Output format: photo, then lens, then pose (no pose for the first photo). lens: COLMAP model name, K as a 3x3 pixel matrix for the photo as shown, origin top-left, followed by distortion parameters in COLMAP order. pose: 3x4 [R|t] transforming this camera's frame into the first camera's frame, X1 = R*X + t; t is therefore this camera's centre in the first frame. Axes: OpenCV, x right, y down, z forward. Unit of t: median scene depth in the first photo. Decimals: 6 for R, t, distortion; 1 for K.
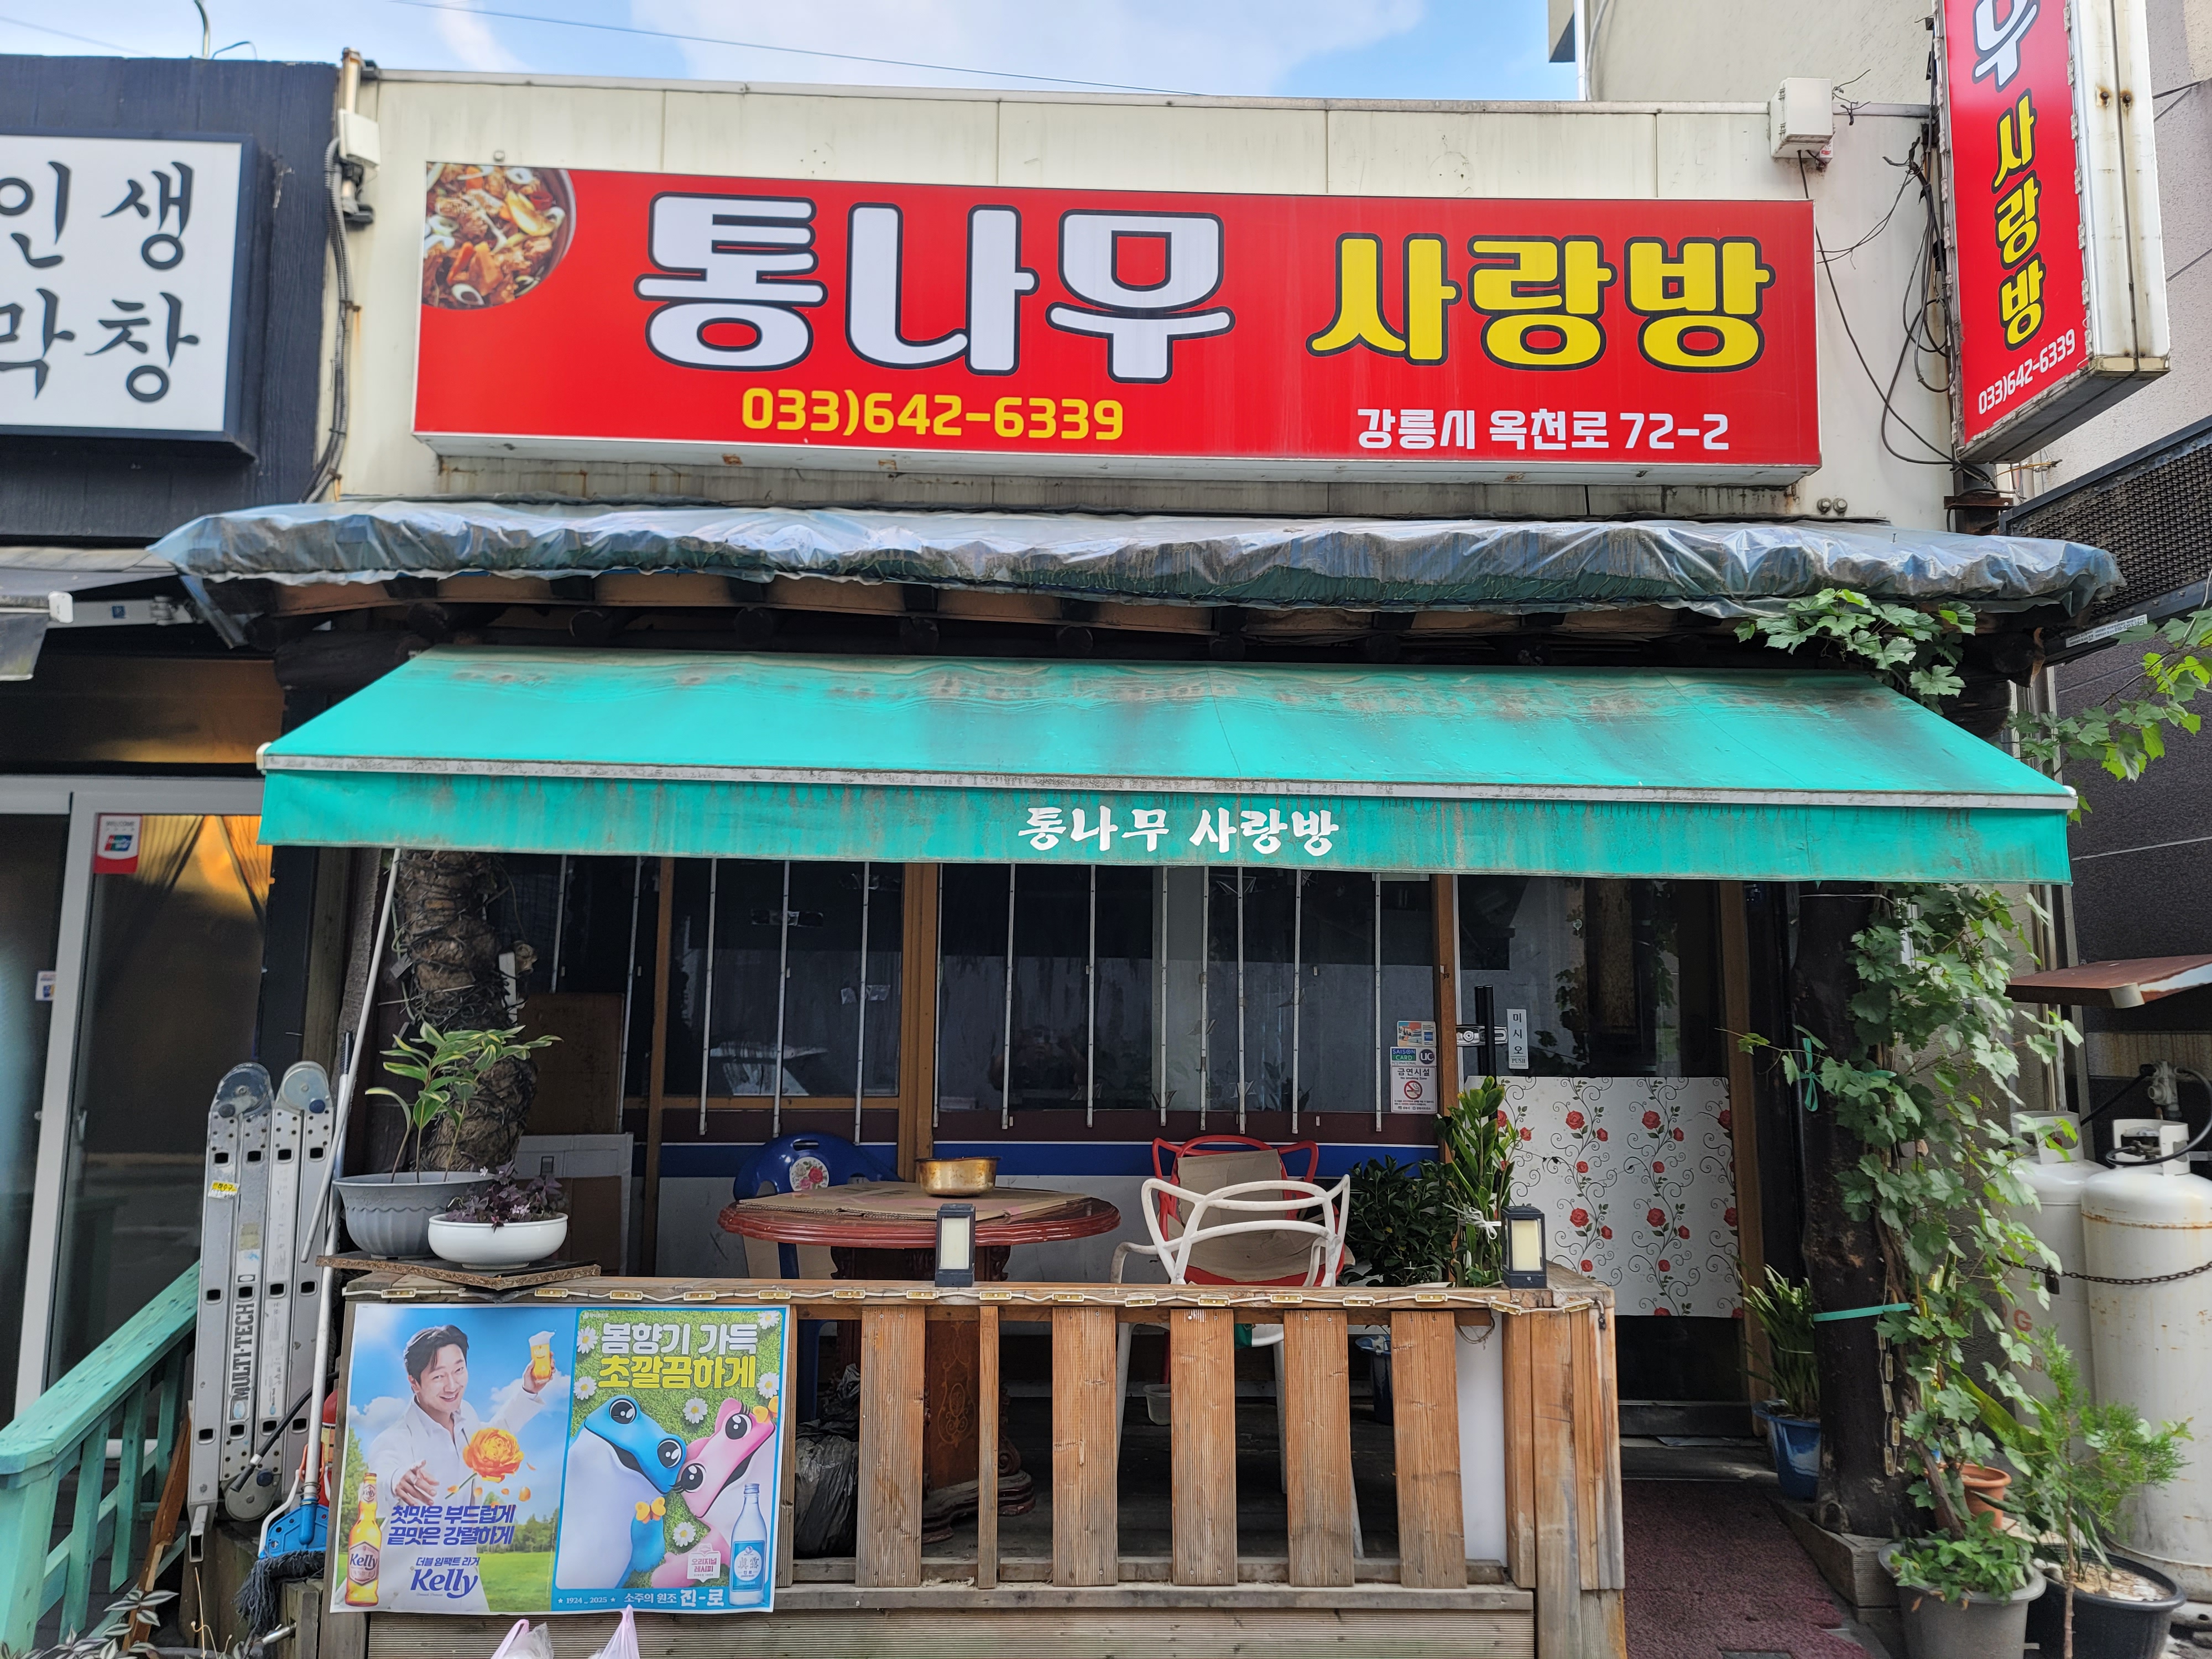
lens RADIAL K [[1639.8, 0, 1112.4], [0, 1639.8, 796.1], [0, 0, 1]] dist [0.086968, -0.037518]
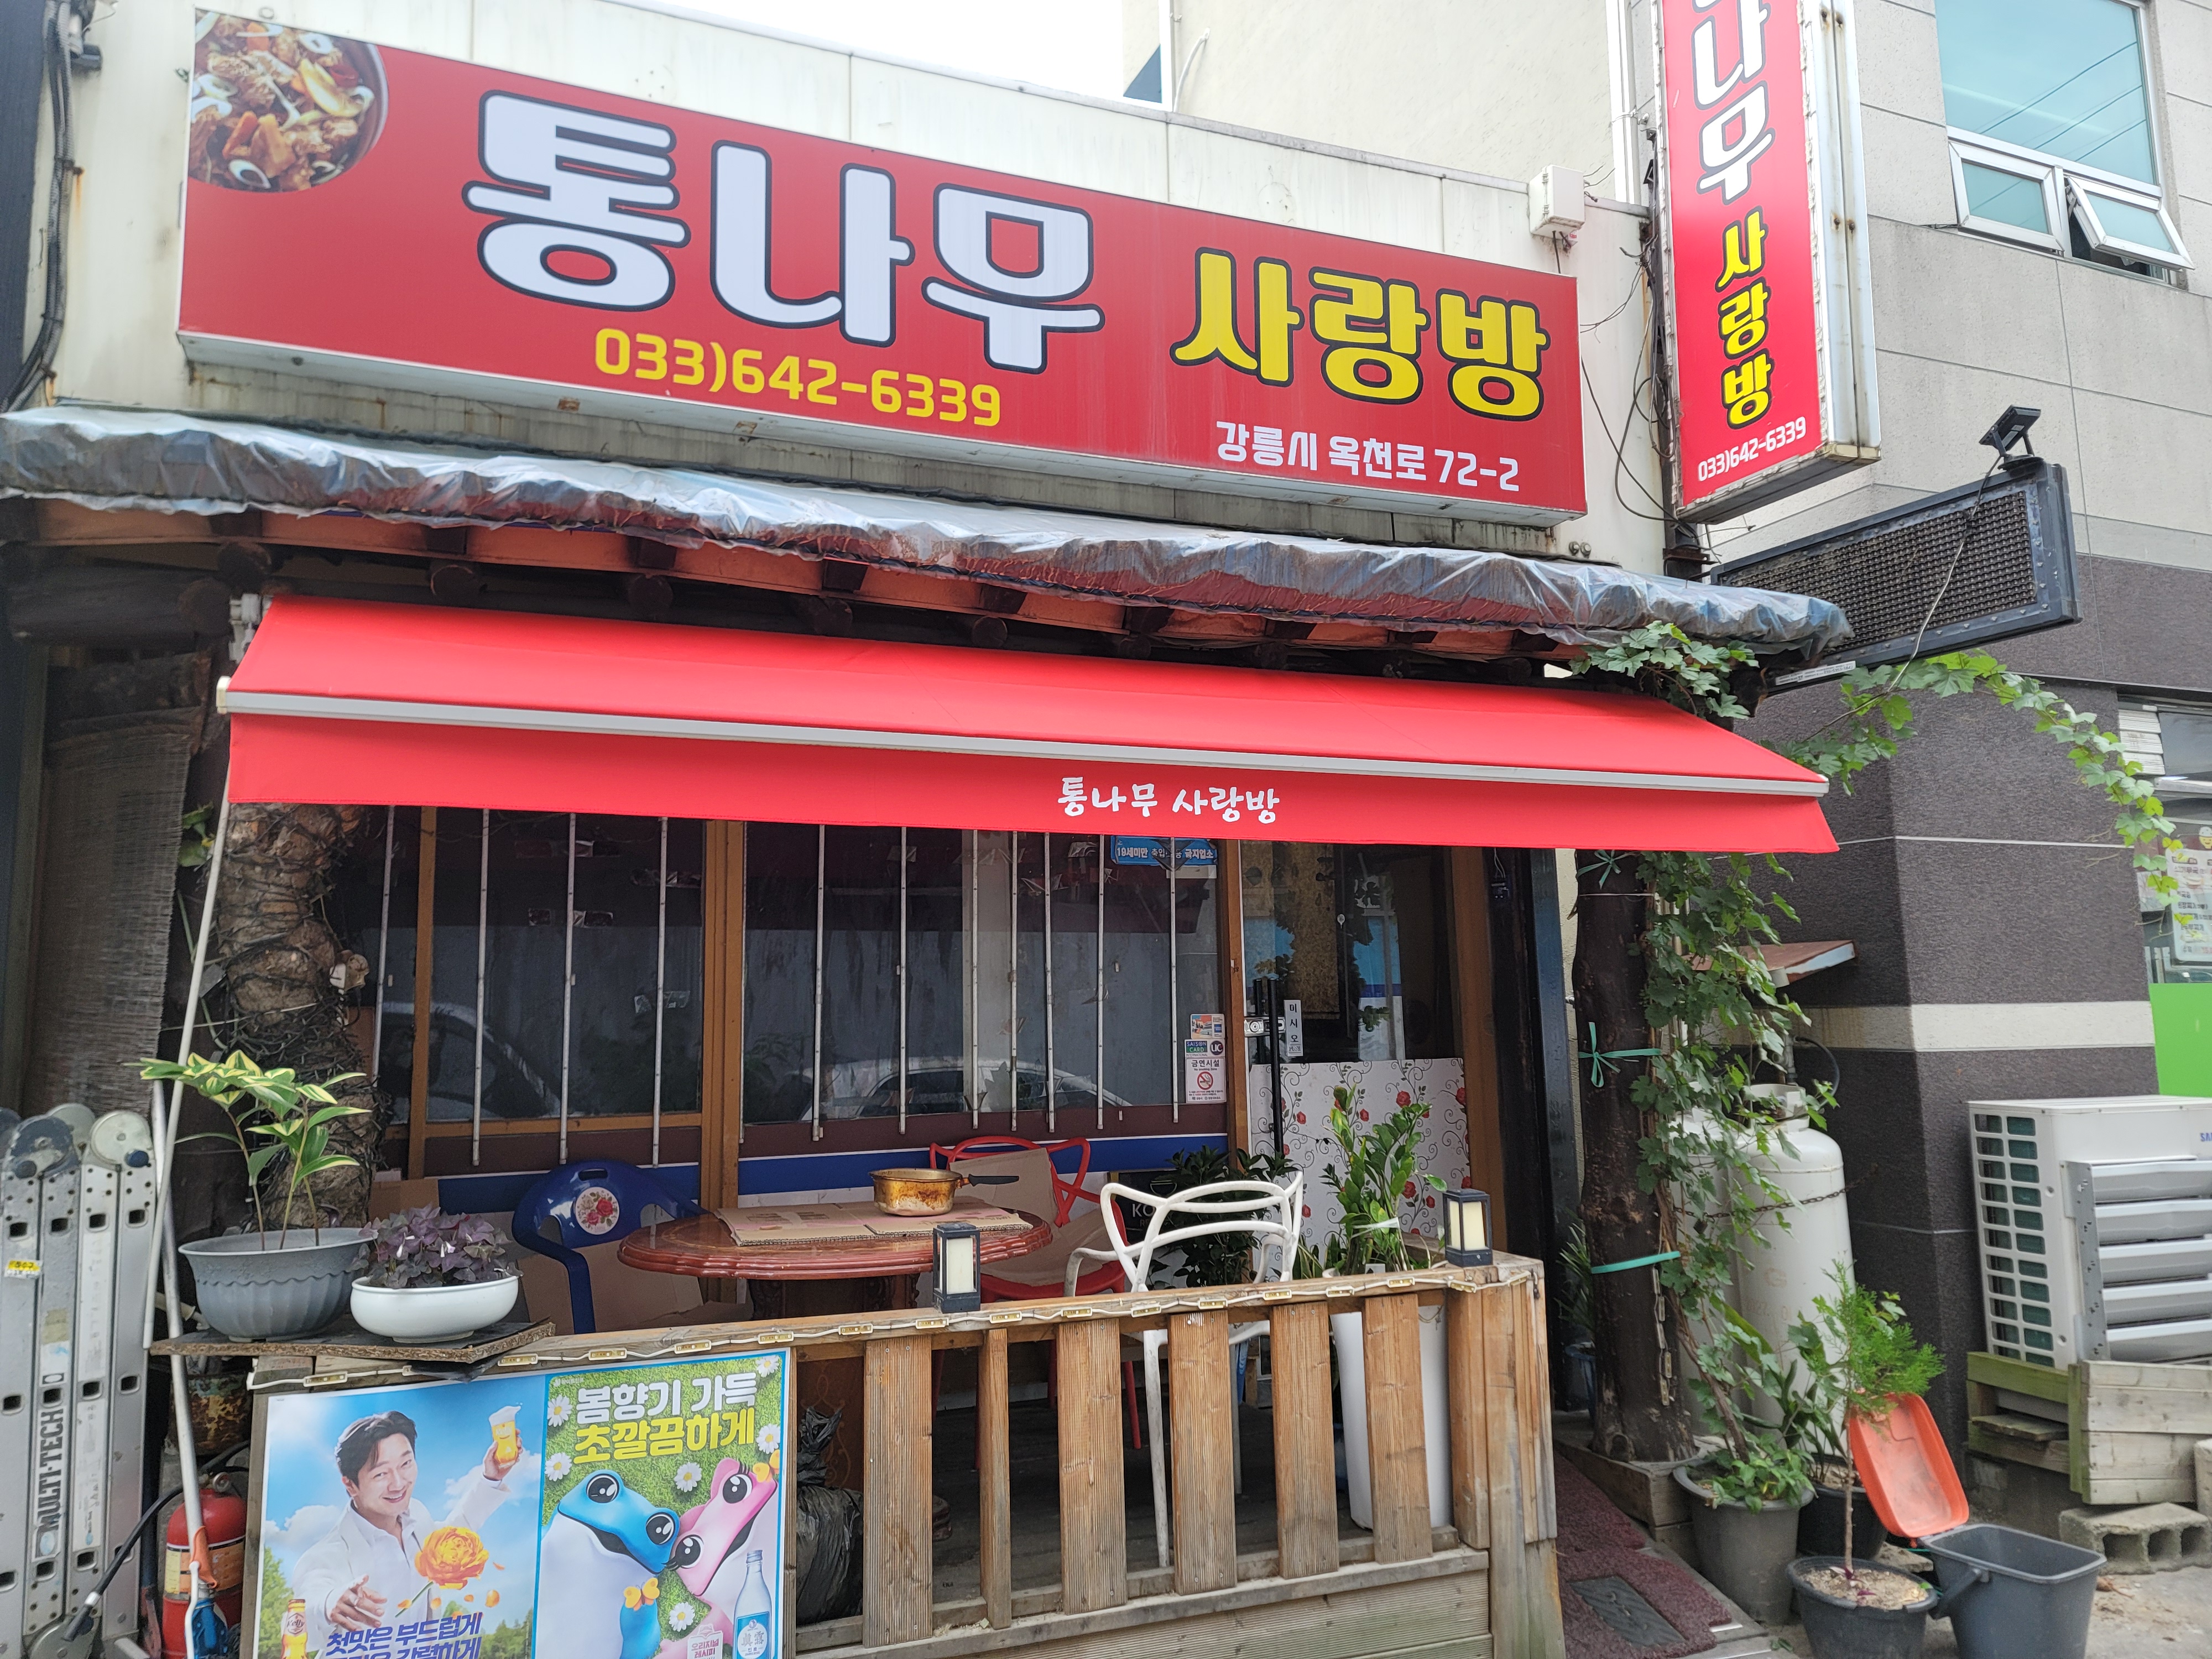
lens RADIAL K [[1629.4, 0, 1109.7], [0, 1629.4, 780.6], [0, 0, 1]] dist [0.117115, -0.099770]
pose [[0.938589, 0.024399, 0.344174, -0.300190], [-0.023528, 0.999701, -0.006709, -0.002284], [-0.344235, -0.001801, 0.938882, 0.073702]]
